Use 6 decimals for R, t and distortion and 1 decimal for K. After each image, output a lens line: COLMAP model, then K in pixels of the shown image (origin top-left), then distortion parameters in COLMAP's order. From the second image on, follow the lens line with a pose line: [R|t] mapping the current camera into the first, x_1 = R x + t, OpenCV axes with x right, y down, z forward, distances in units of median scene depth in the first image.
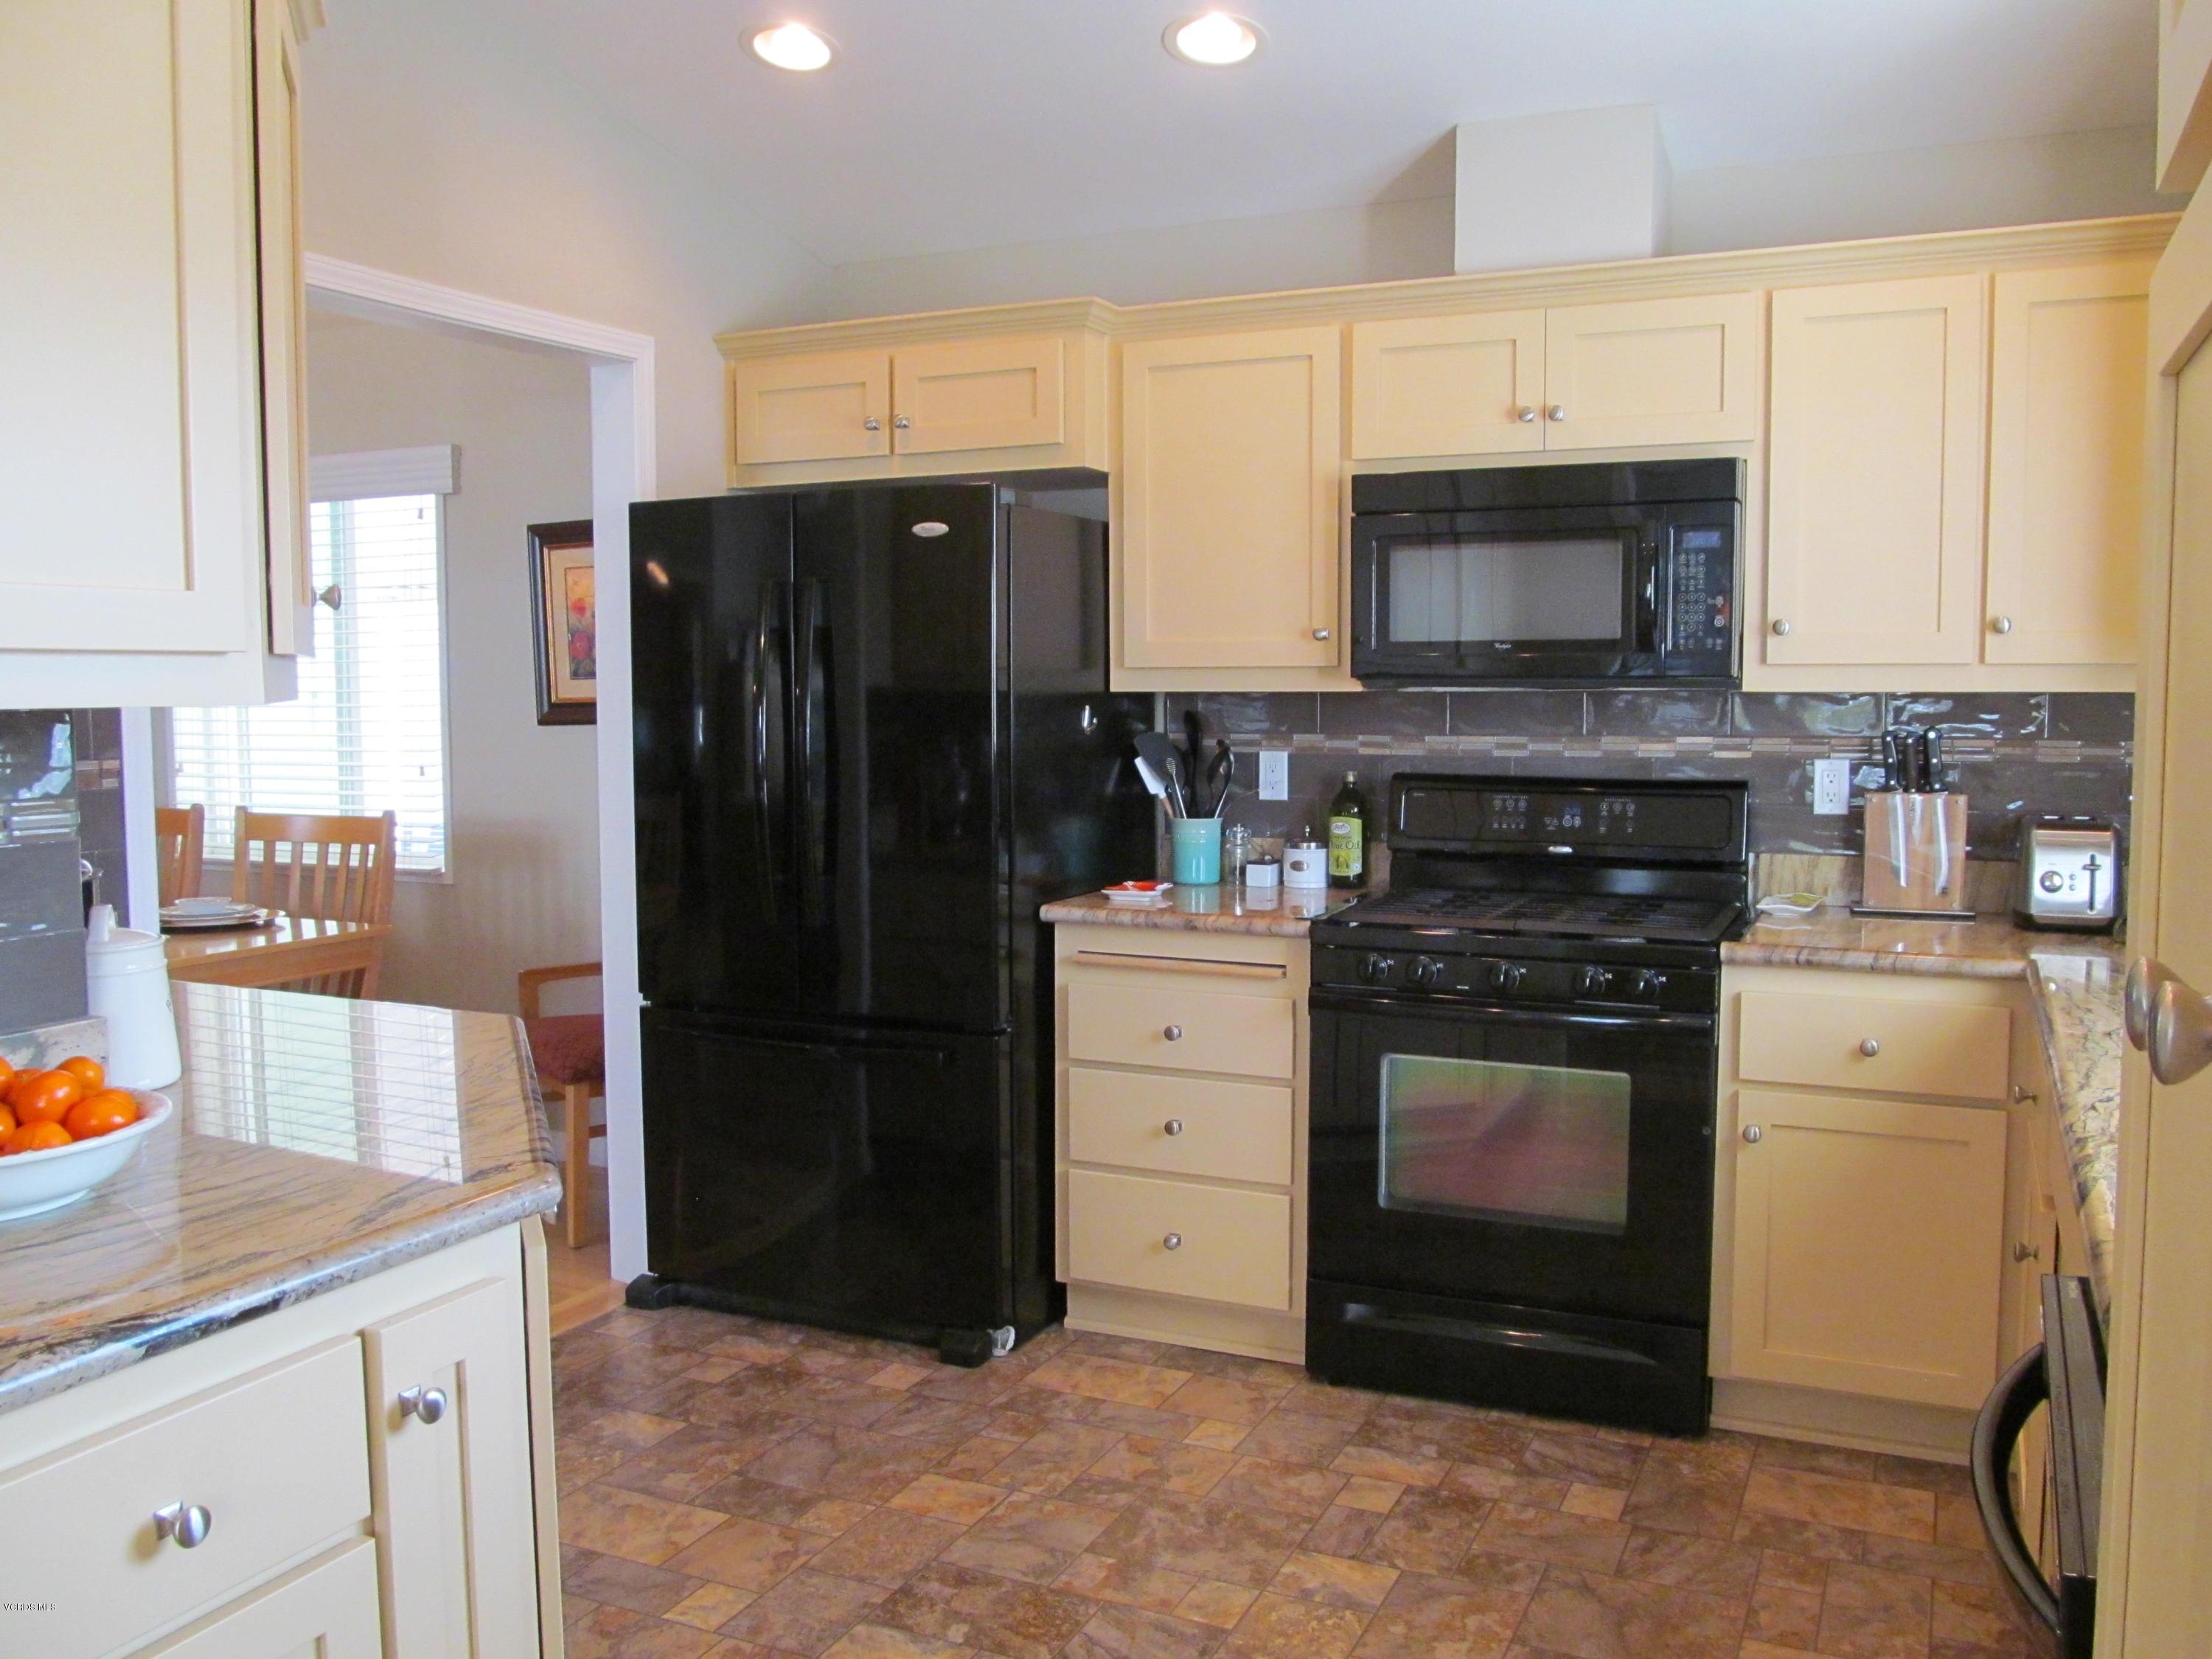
lens RADIAL K [[1846.6, 0, 1106.0], [0, 1846.6, 829.5], [0, 0, 1]] dist [-0.061113, 0.029416]
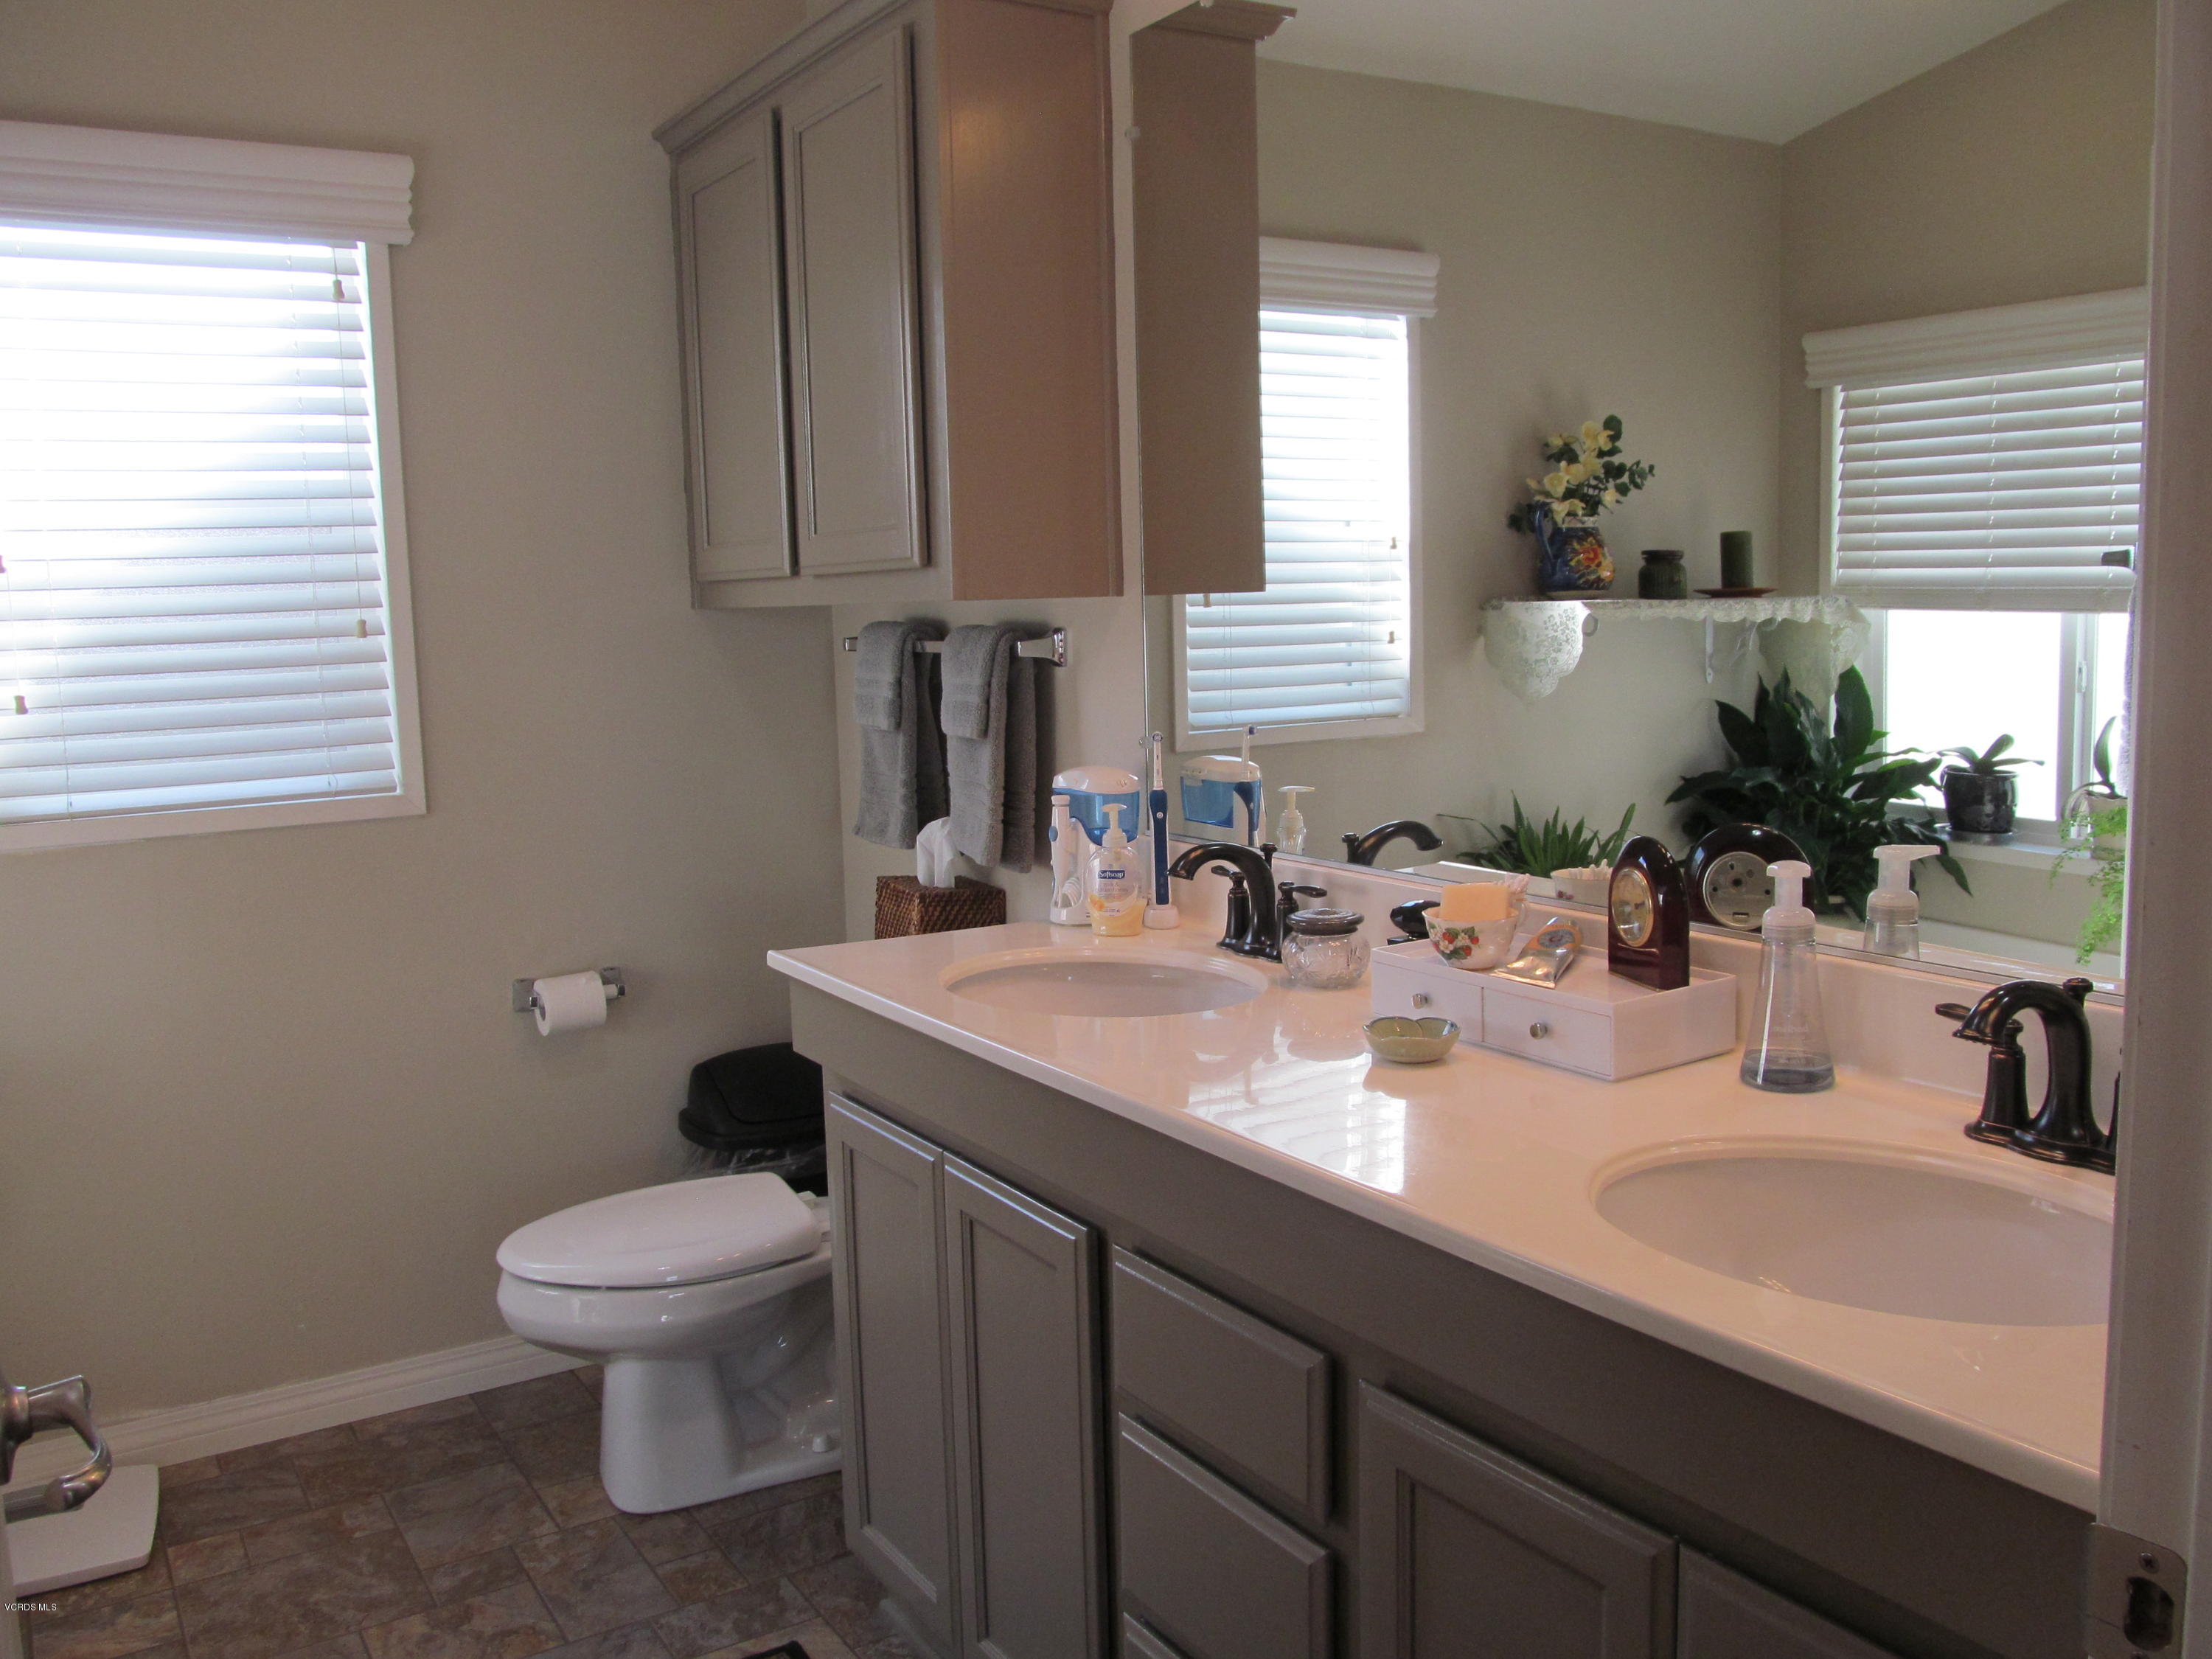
lens RADIAL K [[1846.6, 0, 1106.0], [0, 1846.6, 829.5], [0, 0, 1]] dist [-0.061113, 0.029416]
pose [[-0.544776, 0.126392, -0.829002, 0.450707], [-0.038371, 0.983784, 0.175205, -0.112628], [0.837703, 0.127257, -0.531092, 1.542245]]
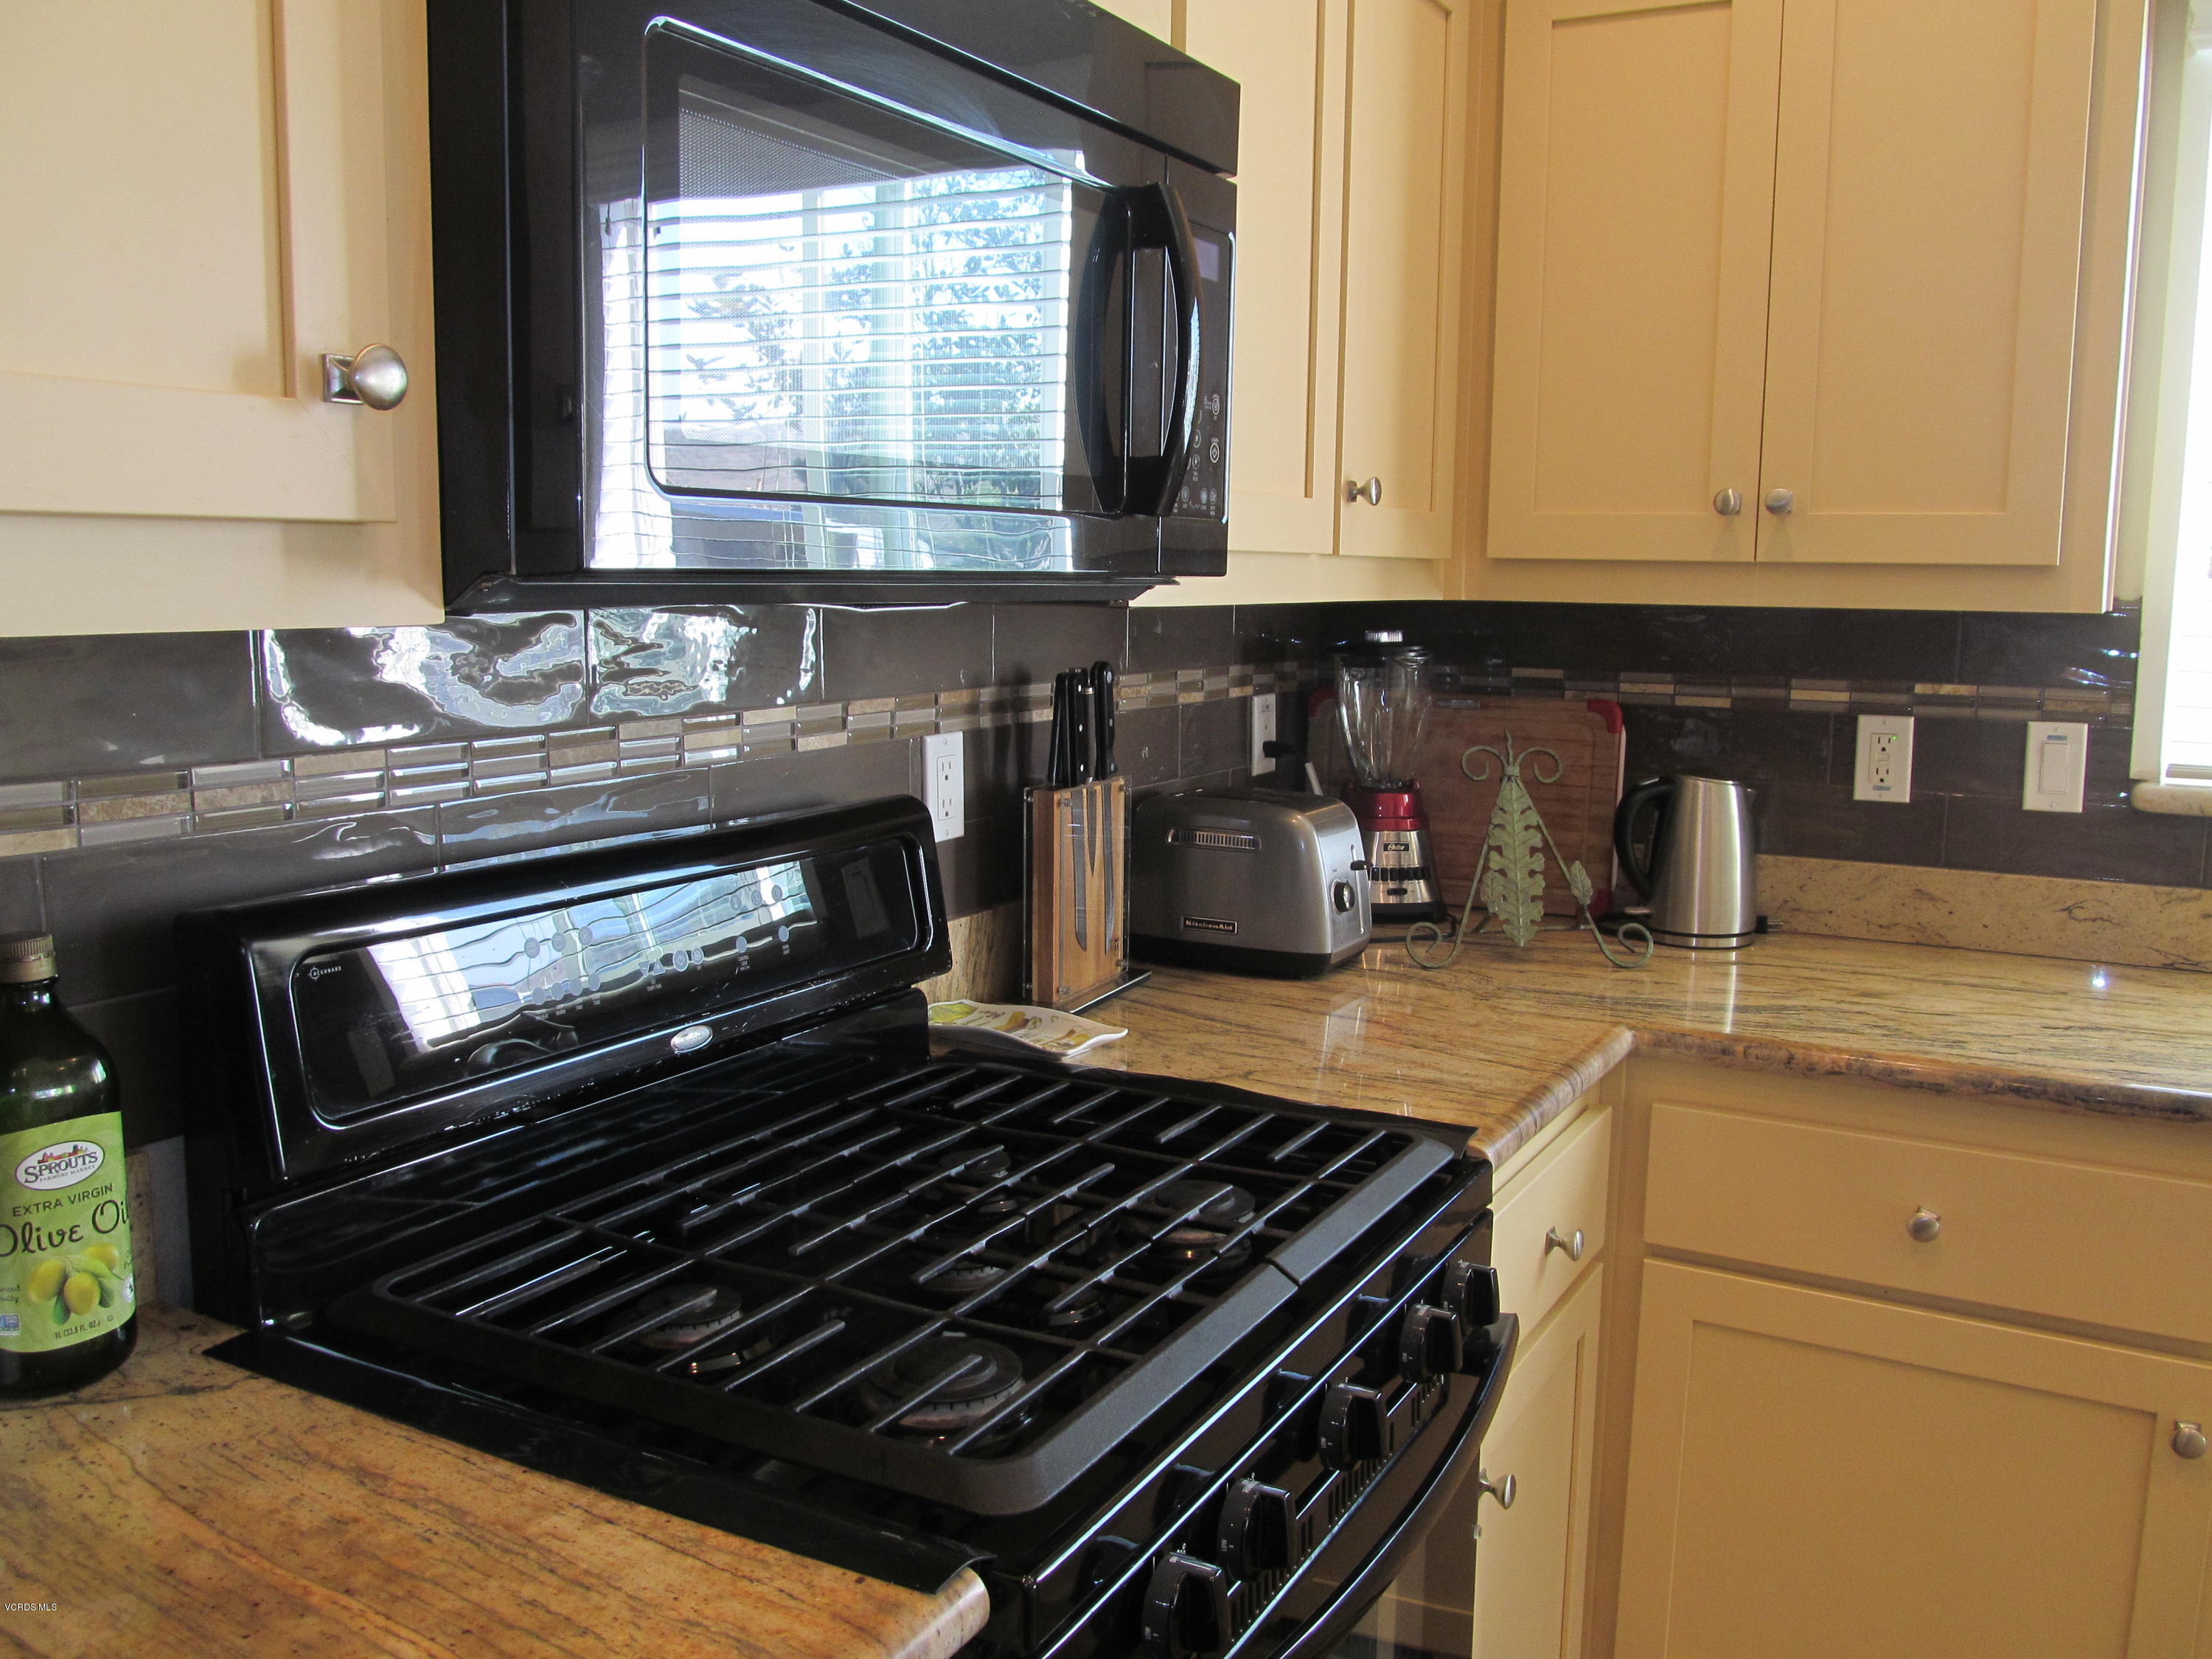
lens RADIAL K [[1846.6, 0, 1106.0], [0, 1846.6, 829.5], [0, 0, 1]] dist [-0.061113, 0.029416]
pose [[0.074306, -0.131643, 0.988508, -0.128200], [0.072364, 0.989347, 0.126316, -0.083770], [-0.994607, 0.062146, 0.083040, 1.034399]]
